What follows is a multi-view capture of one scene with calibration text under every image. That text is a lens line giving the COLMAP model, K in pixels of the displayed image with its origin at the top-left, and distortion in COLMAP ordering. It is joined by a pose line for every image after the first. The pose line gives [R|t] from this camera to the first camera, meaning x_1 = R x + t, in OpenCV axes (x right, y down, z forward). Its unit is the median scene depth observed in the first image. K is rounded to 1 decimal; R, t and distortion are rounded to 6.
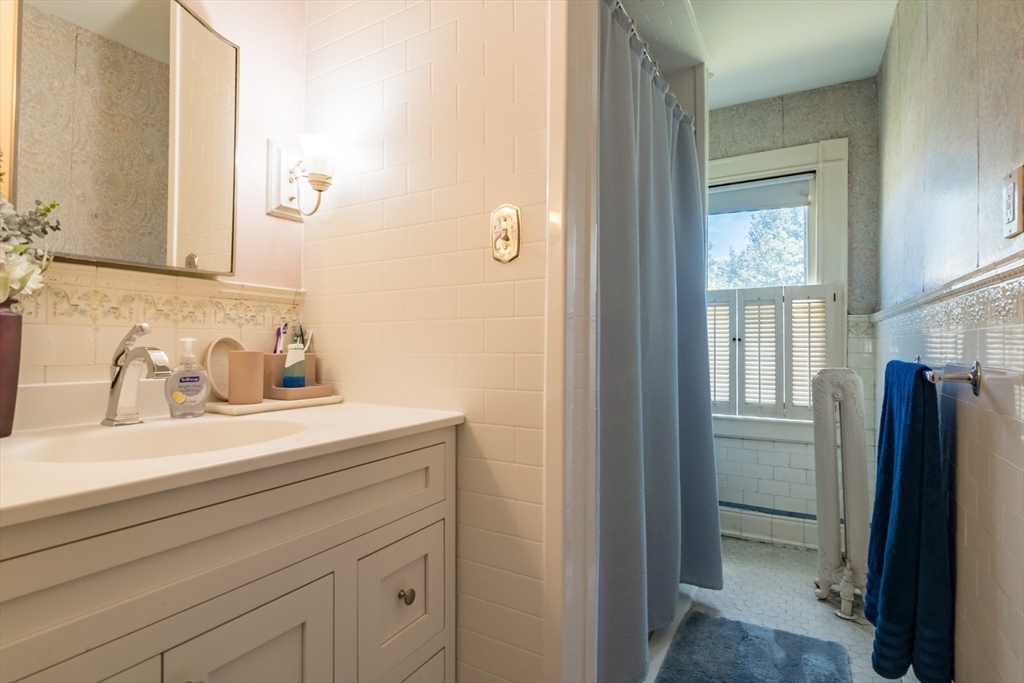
lens RADIAL K [[506.6, 0, 508.9], [0, 506.6, 349.1], [0, 0, 1]] dist [-0.012869, -0.000942]
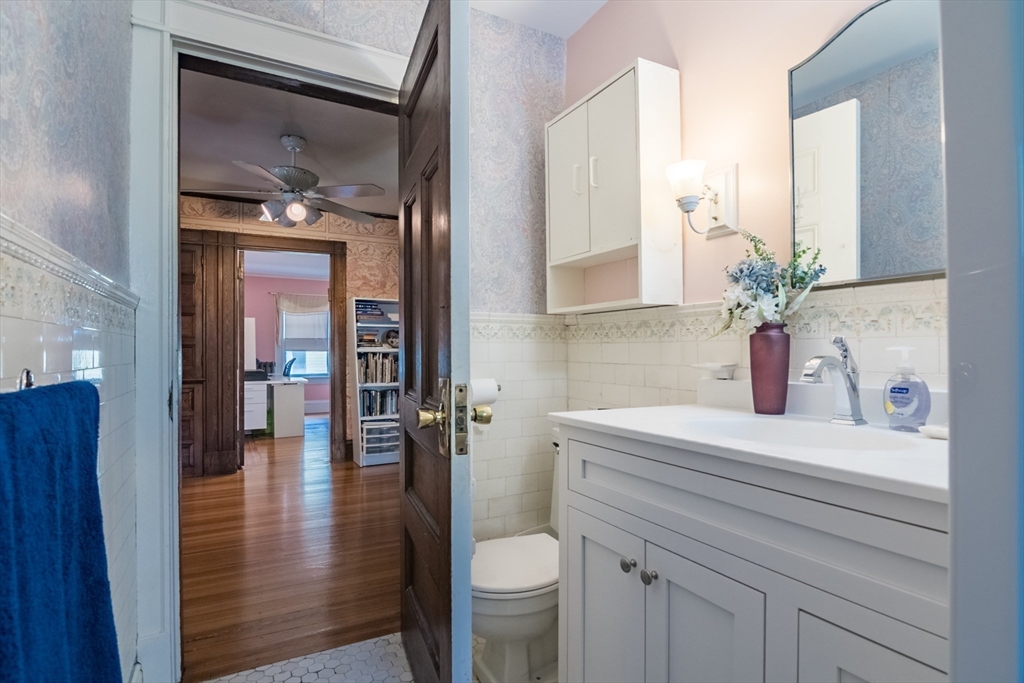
lens RADIAL K [[506.6, 0, 508.9], [0, 506.6, 349.1], [0, 0, 1]] dist [-0.012869, -0.000942]
pose [[-0.510446, -0.018244, -0.859716, 0.577994], [-0.014753, 0.999814, -0.012457, 0.005320], [0.859783, 0.006325, -0.510620, 0.886131]]
